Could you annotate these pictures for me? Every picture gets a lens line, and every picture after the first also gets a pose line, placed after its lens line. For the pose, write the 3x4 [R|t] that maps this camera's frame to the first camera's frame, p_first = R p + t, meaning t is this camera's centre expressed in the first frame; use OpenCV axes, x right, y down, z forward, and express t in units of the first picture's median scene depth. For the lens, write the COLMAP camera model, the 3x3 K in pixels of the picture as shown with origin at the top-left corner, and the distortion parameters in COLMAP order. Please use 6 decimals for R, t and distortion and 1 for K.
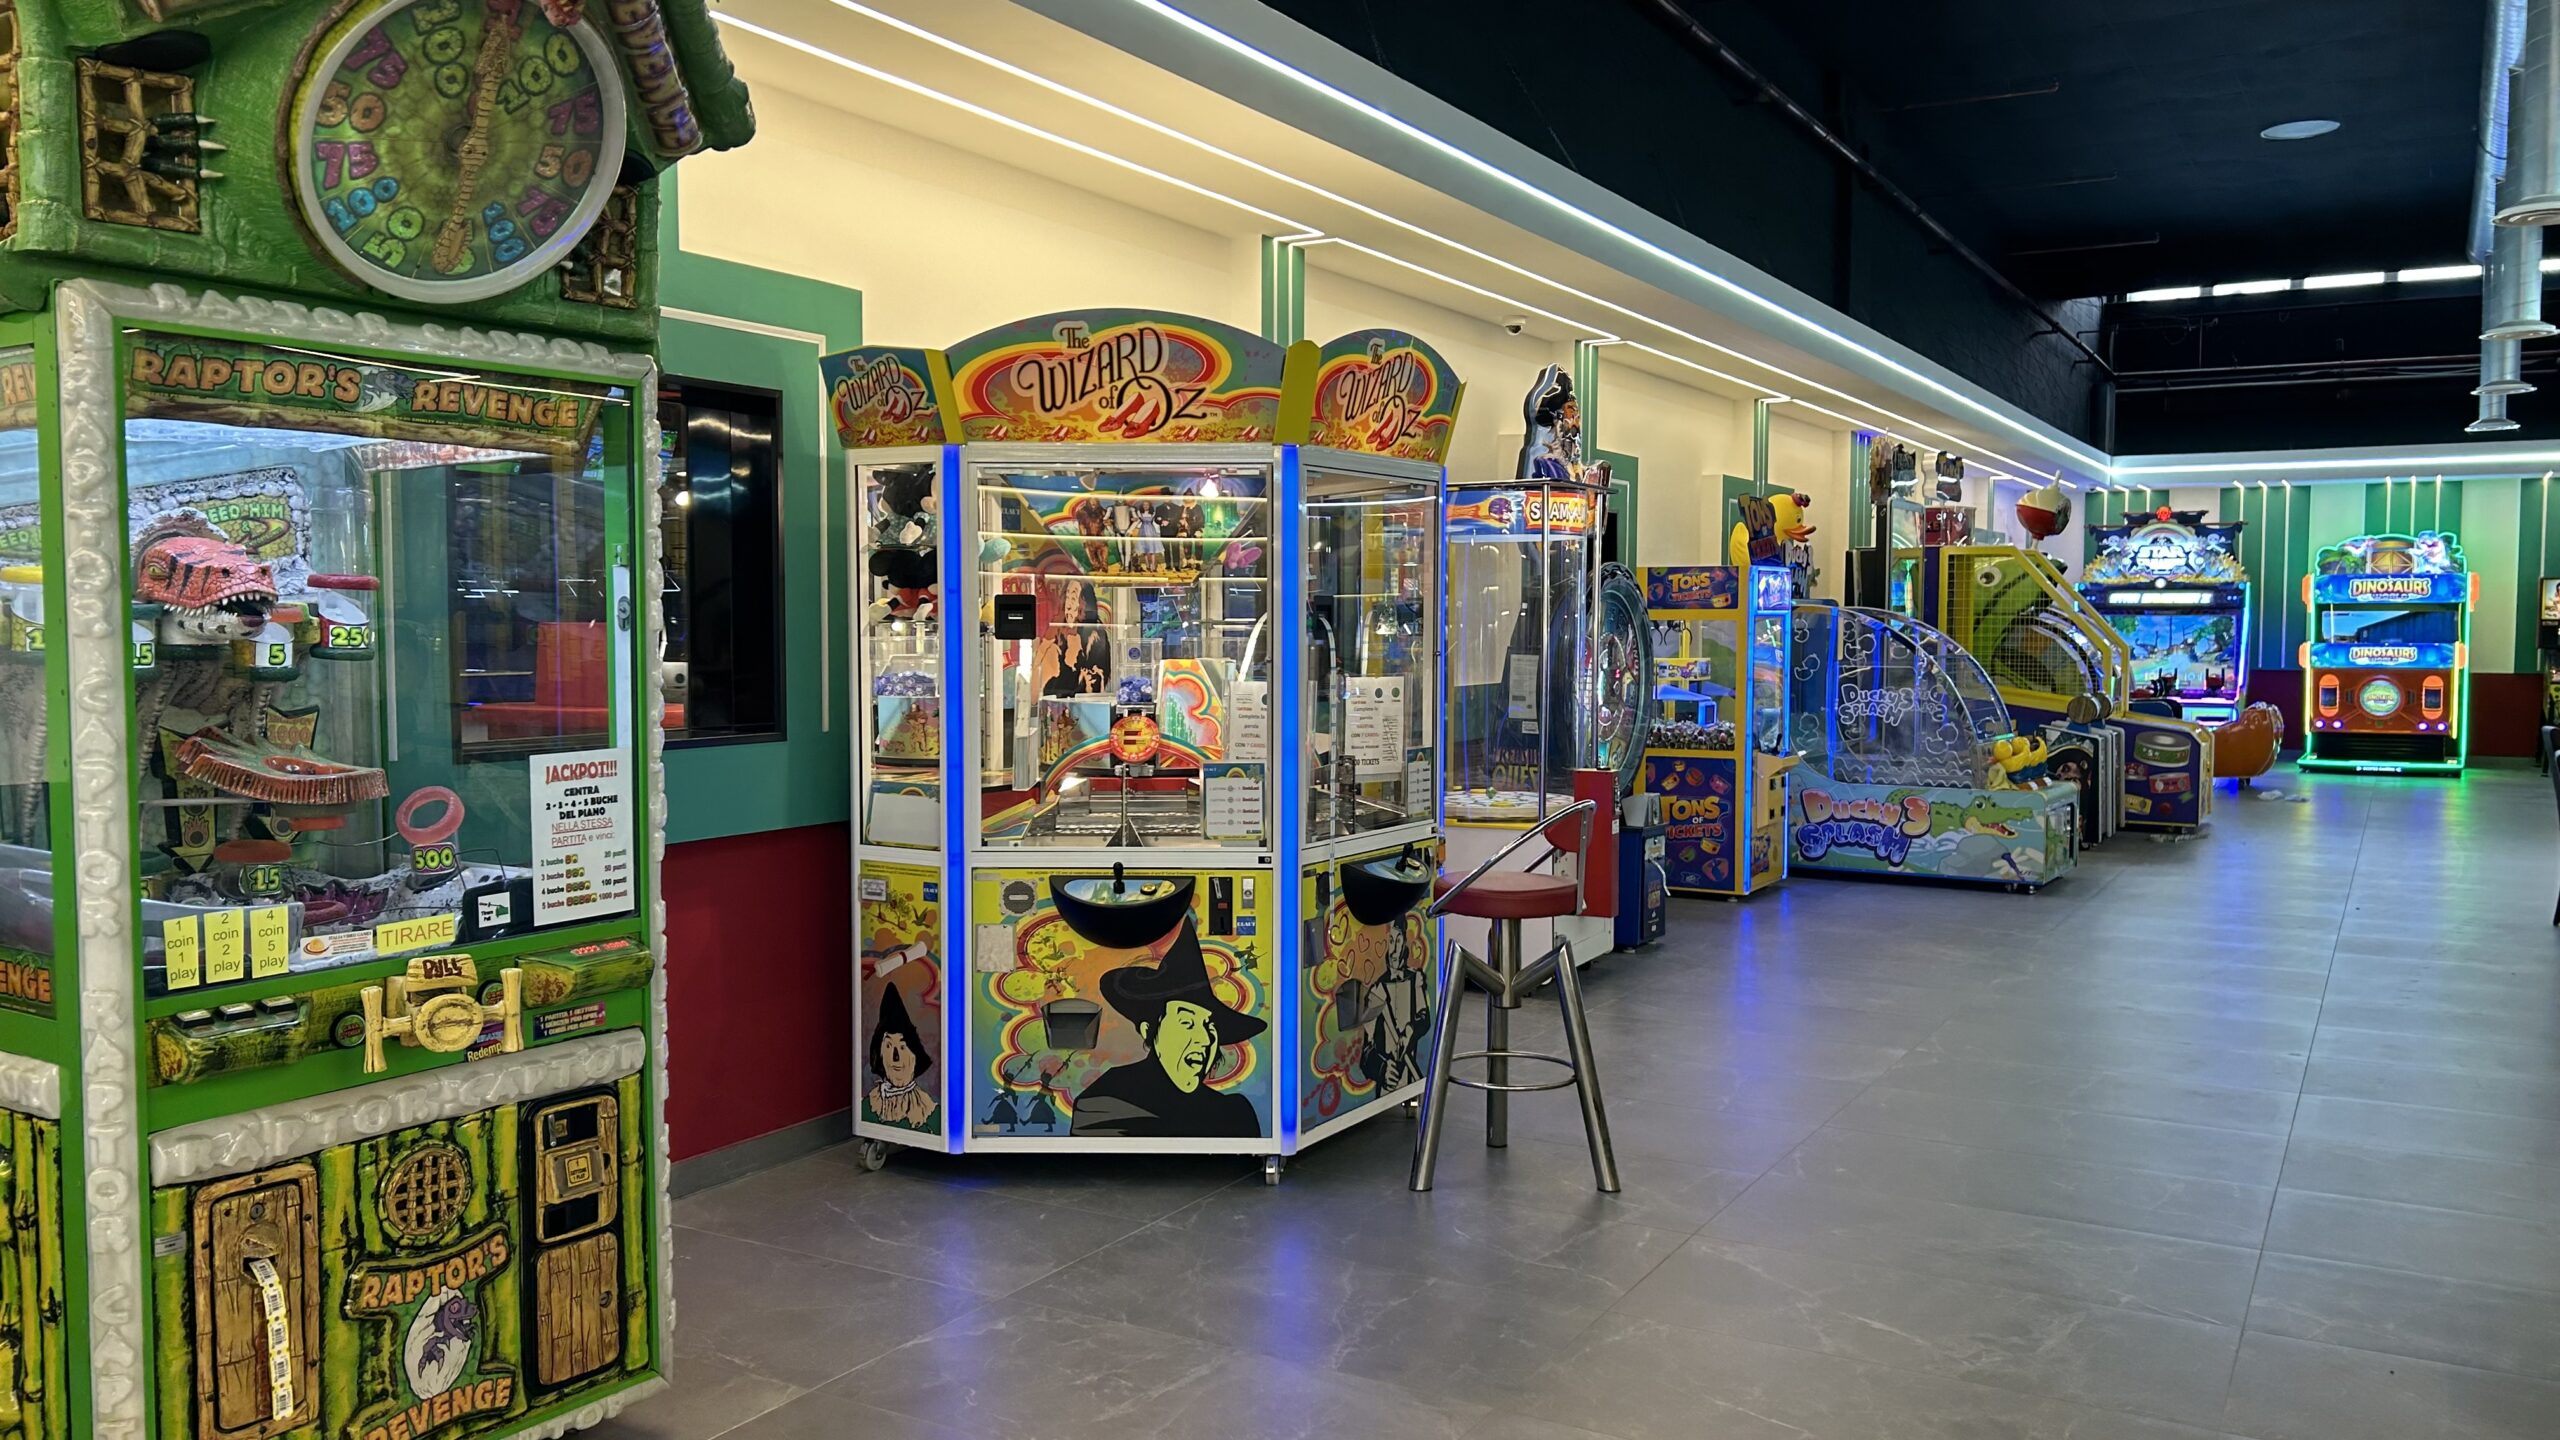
lens RADIAL K [[1889.8, 0, 1280.0], [0, 1889.8, 720.0], [0, 0, 1]] dist [0.060039, -0.001542]
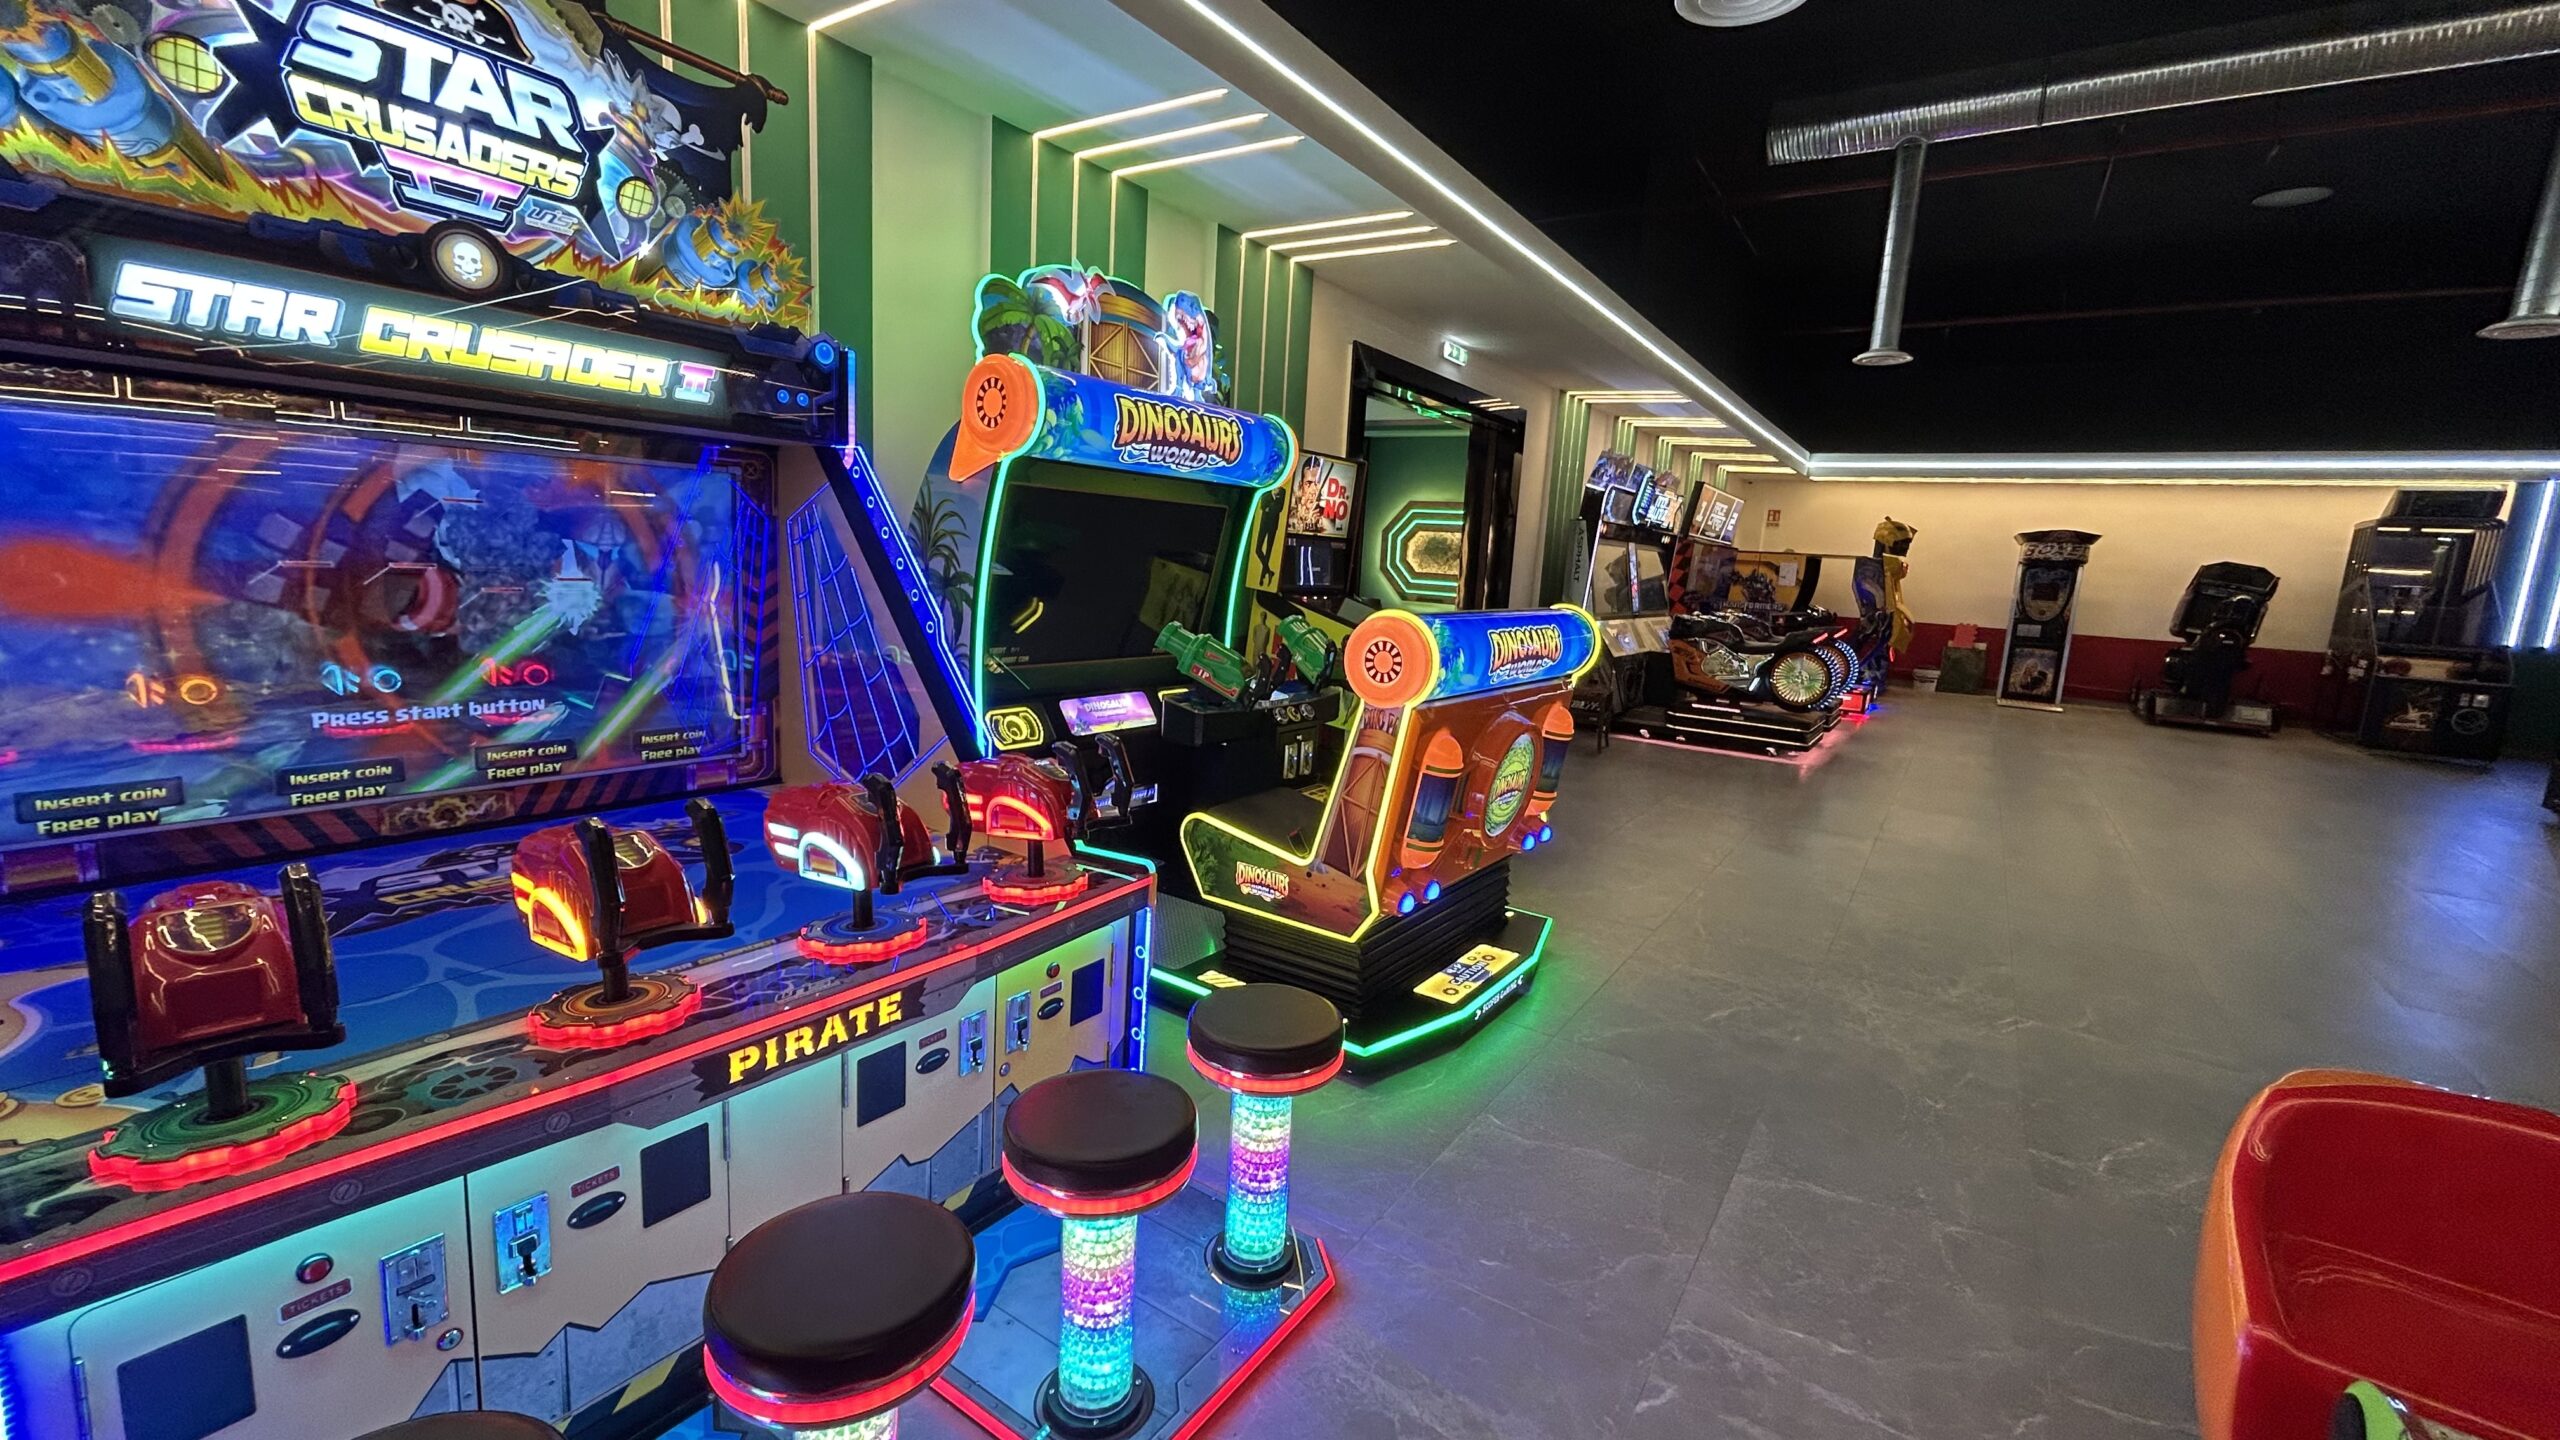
lens RADIAL K [[1042.2, 0, 1284.3], [0, 1042.2, 720.7], [0, 0, 1]] dist [0.002166, 0.000243]
pose [[0.060299, -0.153582, 0.986294, 0.357870], [-0.005078, 0.988032, 0.154163, -0.043316], [-0.998167, -0.014304, 0.058798, 0.915031]]
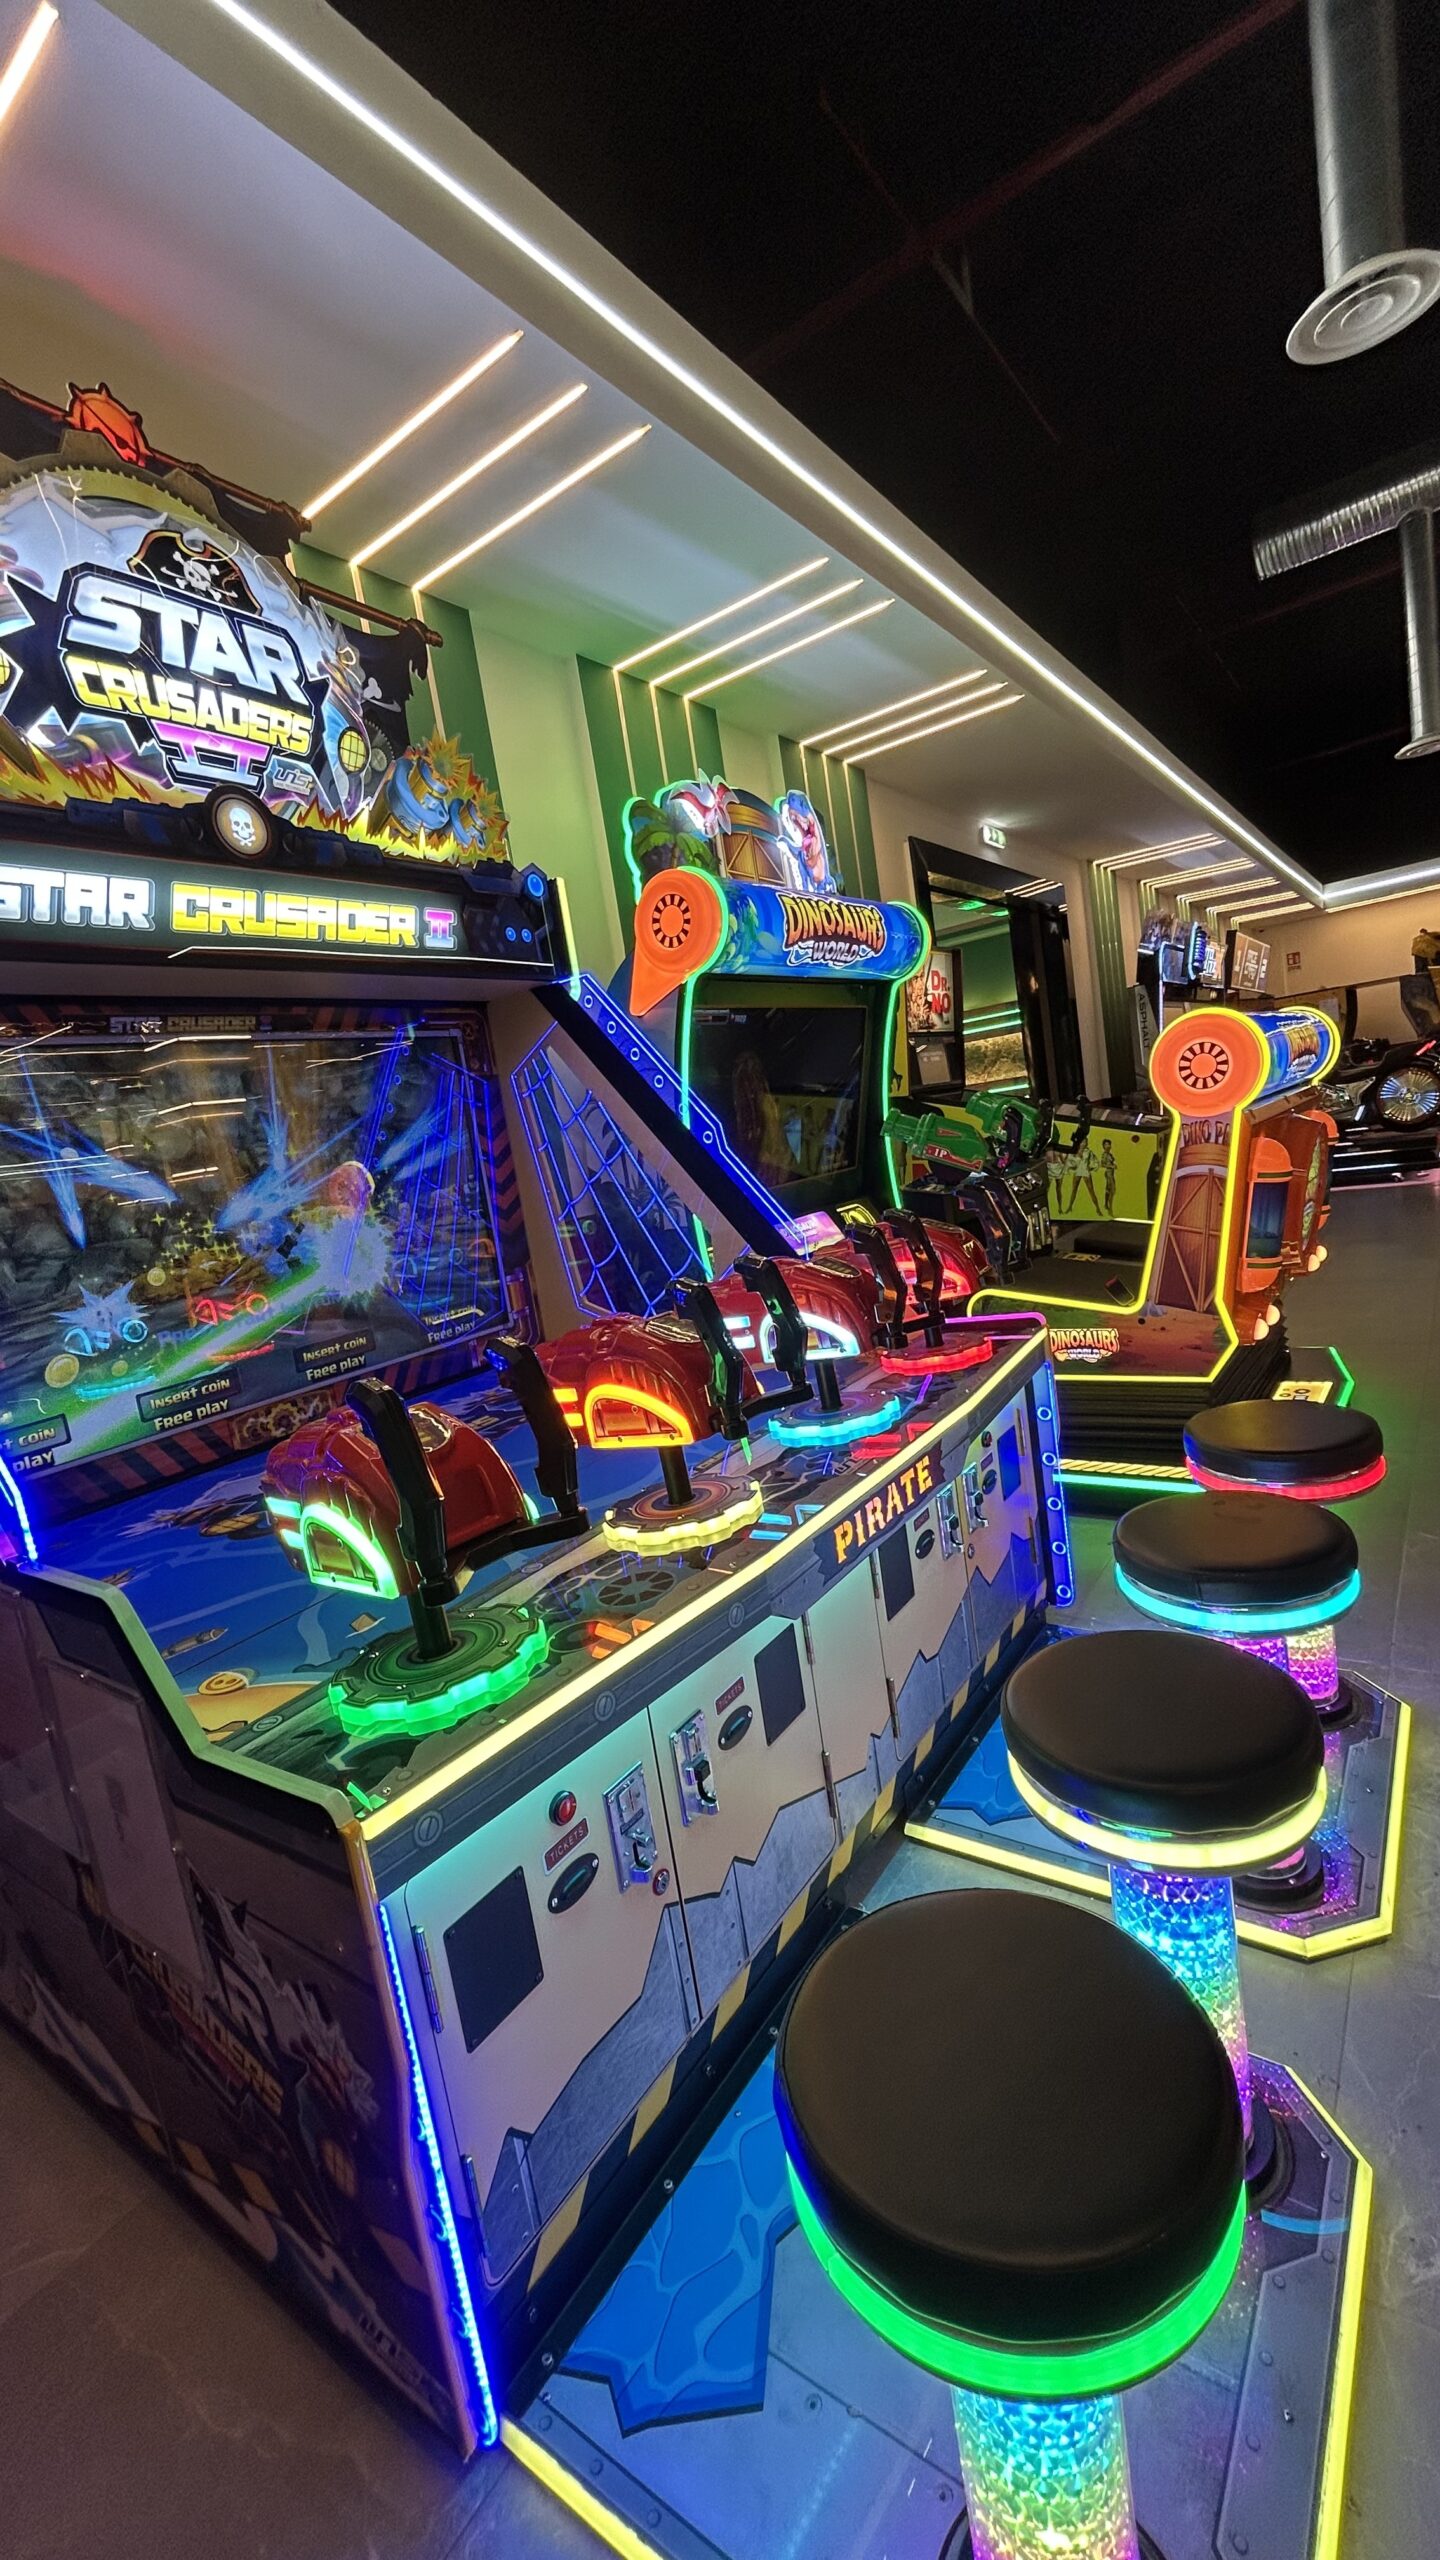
lens RADIAL K [[1046.0, 0, 720.0], [0, 1046.0, 1280.0], [0, 0, 1]] dist [0.005587, 0.000218]
pose [[0.083191, -0.146448, 0.985714, 0.361326], [0.205983, 0.970309, 0.126775, -0.033556], [-0.975013, 0.192494, 0.110886, 0.955068]]
